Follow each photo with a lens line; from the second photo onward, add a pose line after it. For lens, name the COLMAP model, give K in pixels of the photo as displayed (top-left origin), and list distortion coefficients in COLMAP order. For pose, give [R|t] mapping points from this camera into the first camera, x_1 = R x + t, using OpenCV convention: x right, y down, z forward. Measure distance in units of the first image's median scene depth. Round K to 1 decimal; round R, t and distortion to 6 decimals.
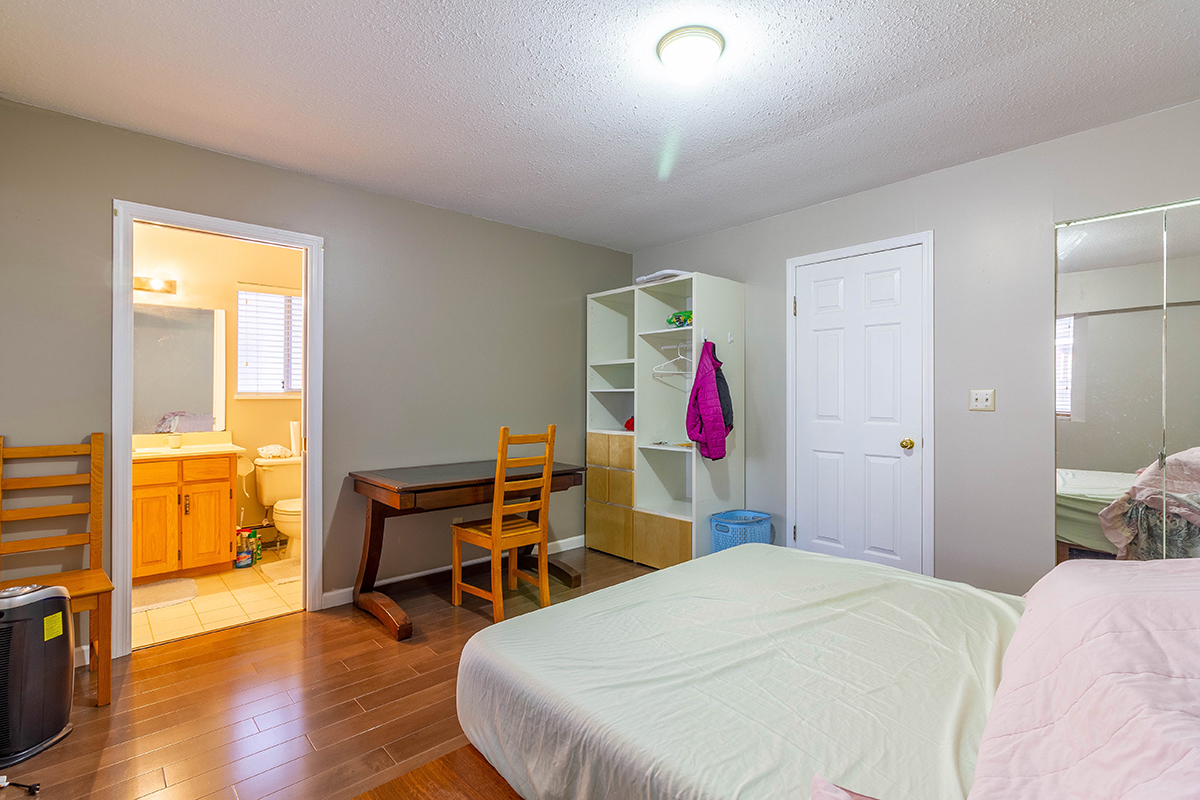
lens RADIAL K [[569.9, 0, 597.1], [0, 569.9, 393.8], [0, 0, 1]] dist [0.003156, -0.000665]
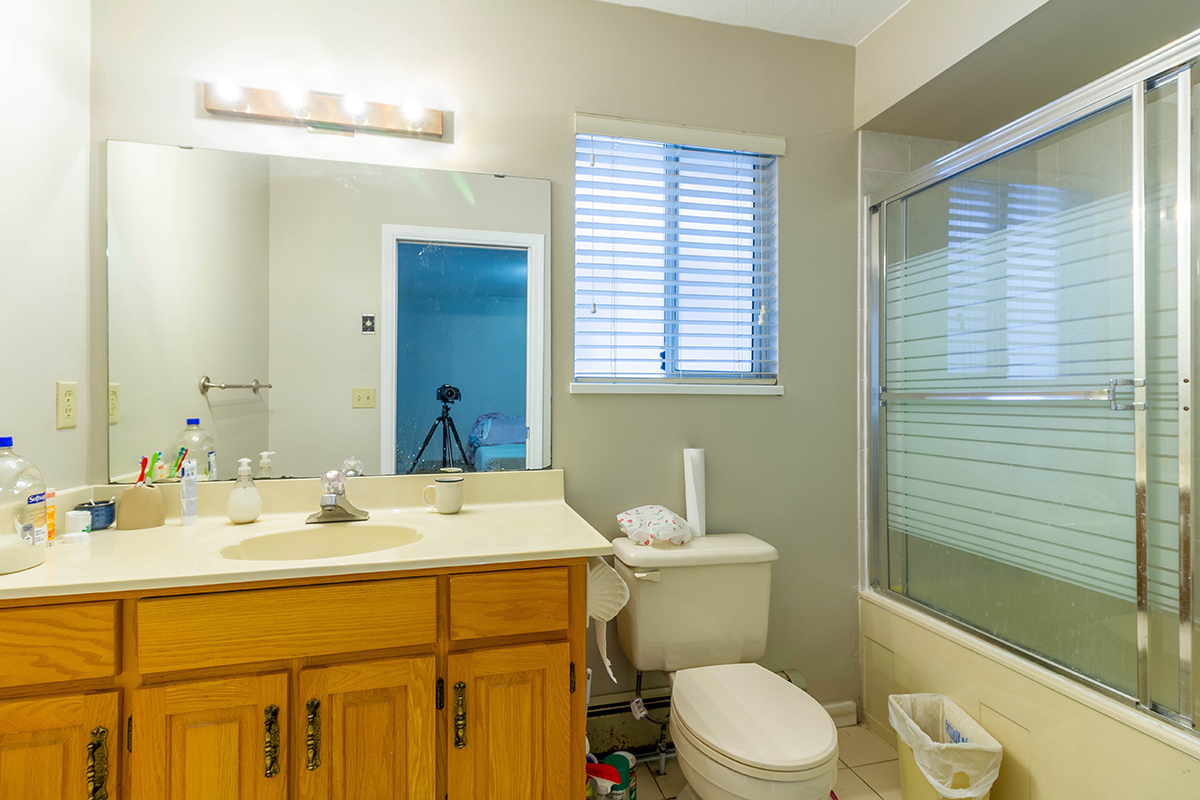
lens RADIAL K [[569.9, 0, 596.6], [0, 569.9, 397.1], [0, 0, 1]] dist [0.003156, -0.000665]
pose [[0.892162, 0.000882, -0.451714, -0.439969], [-0.000162, 0.999999, 0.001633, 0.012106], [0.451715, -0.001384, 0.892161, 0.652954]]
